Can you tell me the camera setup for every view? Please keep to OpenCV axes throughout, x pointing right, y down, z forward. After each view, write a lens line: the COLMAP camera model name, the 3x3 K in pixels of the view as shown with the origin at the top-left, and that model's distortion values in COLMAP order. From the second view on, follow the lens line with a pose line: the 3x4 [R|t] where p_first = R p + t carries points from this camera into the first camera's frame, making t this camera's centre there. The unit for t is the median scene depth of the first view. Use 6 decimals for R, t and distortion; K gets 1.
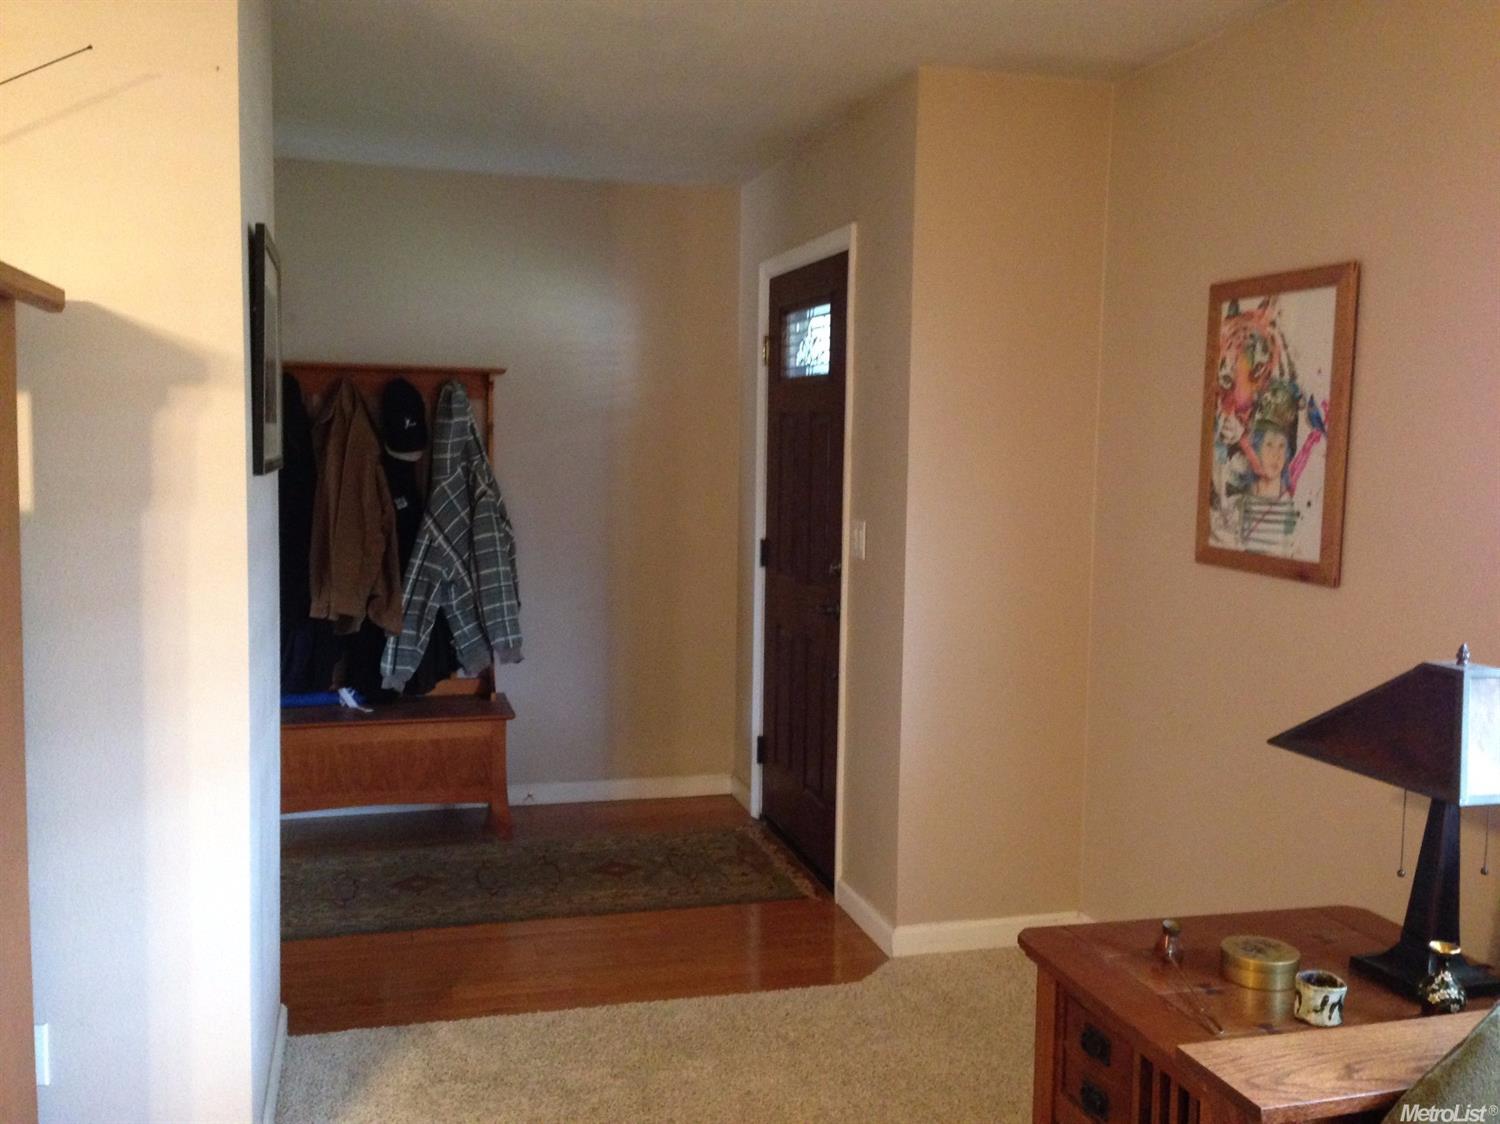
lens RADIAL K [[1391.3, 0, 750.0], [0, 1391.3, 562.0], [0, 0, 1]] dist [0.018115, 0.002666]
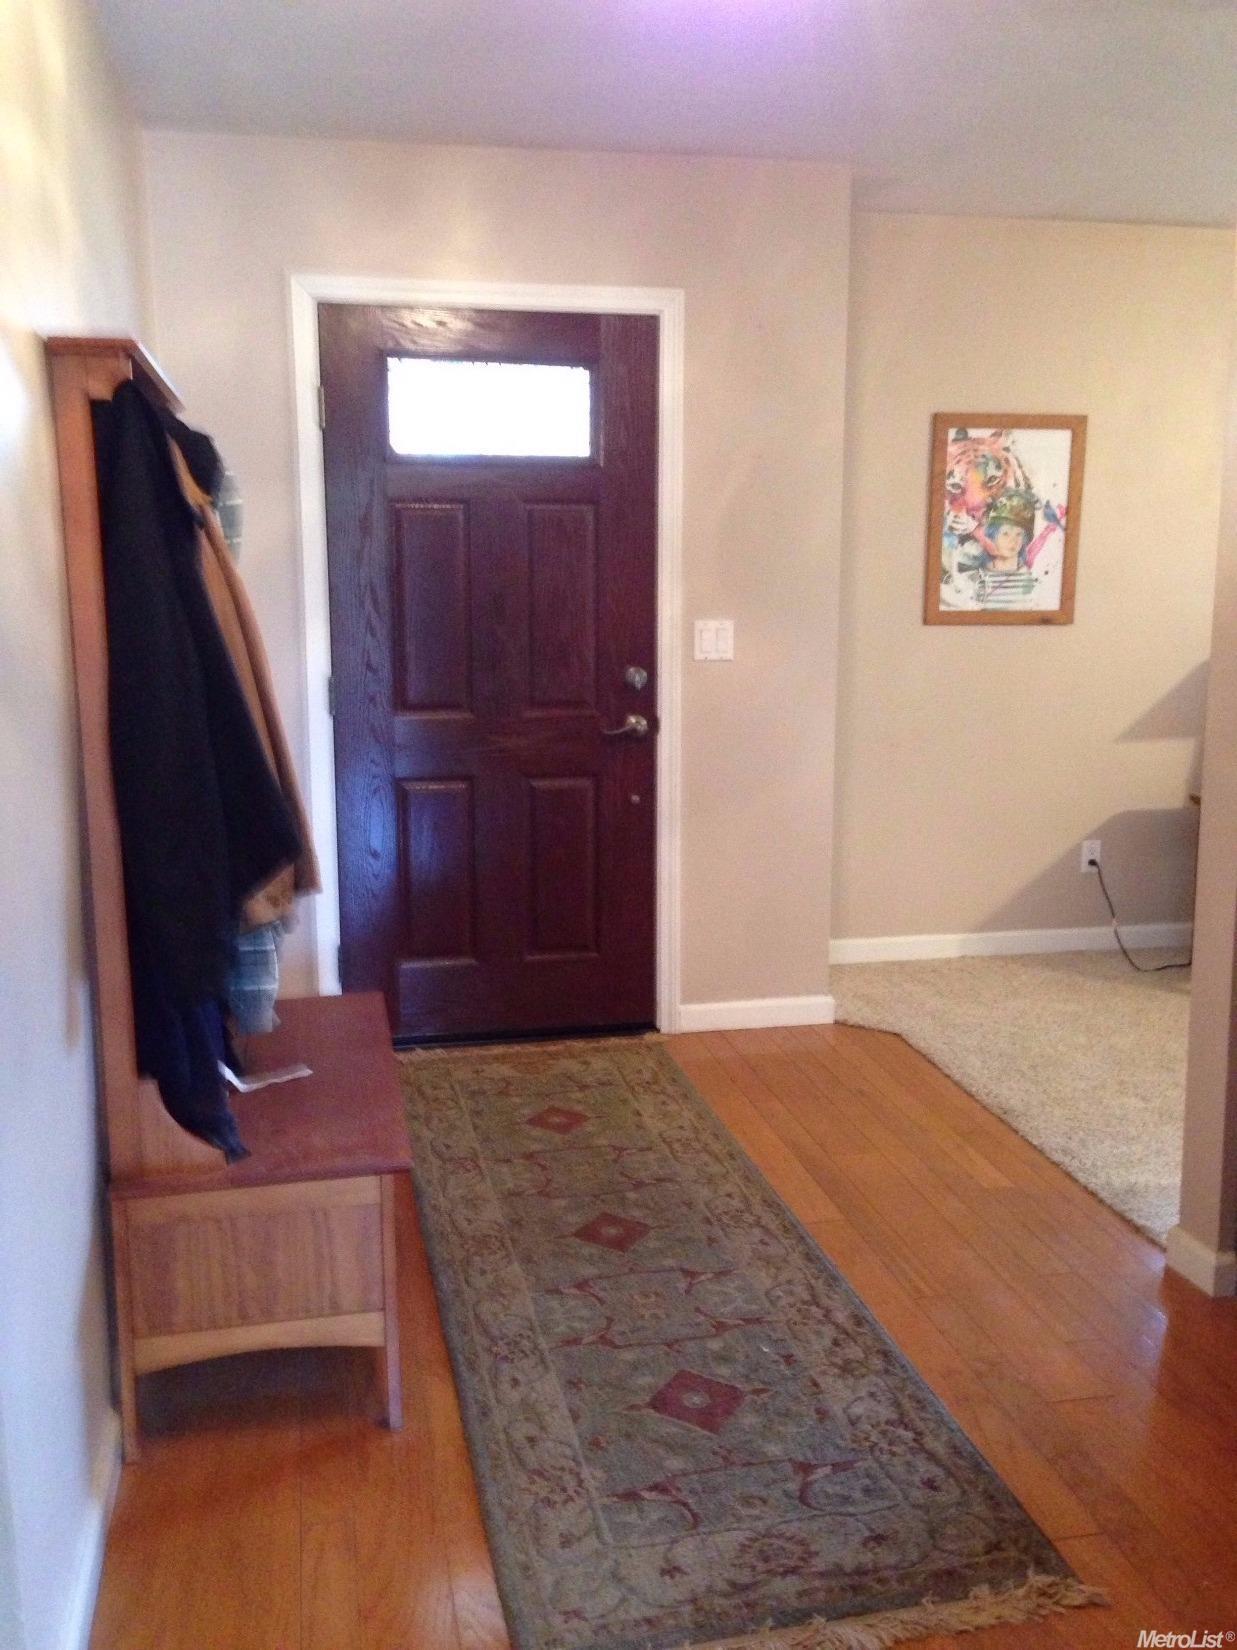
lens RADIAL K [[1530.4, 0, 618.5], [0, 1530.4, 825.0], [0, 0, 1]] dist [0.018115, 0.002666]
pose [[0.058781, -0.197776, 0.978483, -1.258173], [0.094728, 0.976860, 0.191757, -0.130718], [-0.993766, 0.081418, 0.076156, 1.285753]]
